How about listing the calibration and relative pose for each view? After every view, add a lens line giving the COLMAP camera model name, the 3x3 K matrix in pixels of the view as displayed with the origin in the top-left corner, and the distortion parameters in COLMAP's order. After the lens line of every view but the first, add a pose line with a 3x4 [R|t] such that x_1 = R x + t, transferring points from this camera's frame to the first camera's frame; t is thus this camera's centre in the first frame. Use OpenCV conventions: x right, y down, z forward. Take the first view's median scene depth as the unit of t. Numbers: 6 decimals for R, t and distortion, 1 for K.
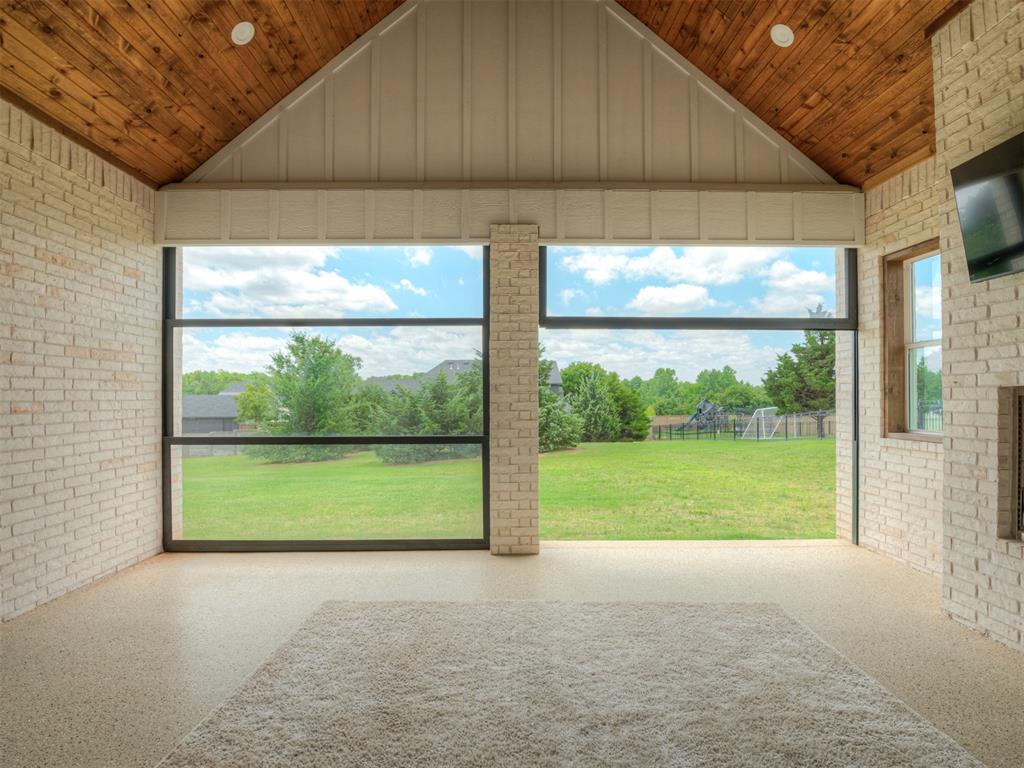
lens RADIAL K [[570.8, 0, 512.0], [0, 570.8, 384.0], [0, 0, 1]] dist [-0.003105, -0.001192]
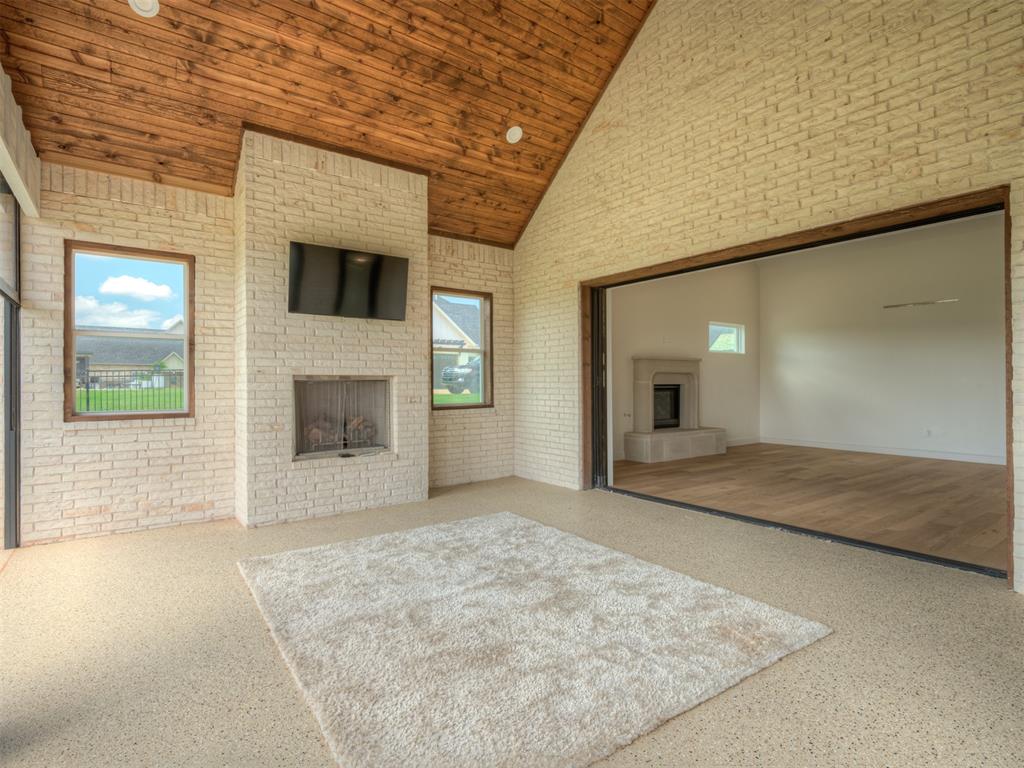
lens RADIAL K [[530.2, 0, 512.0], [0, 530.2, 384.0], [0, 0, 1]] dist [0.001293, 0.000065]
pose [[-0.574796, 0.002928, 0.818292, -0.635183], [-0.013422, 0.999825, -0.013006, 0.033421], [-0.818187, -0.018459, -0.574656, 1.035343]]
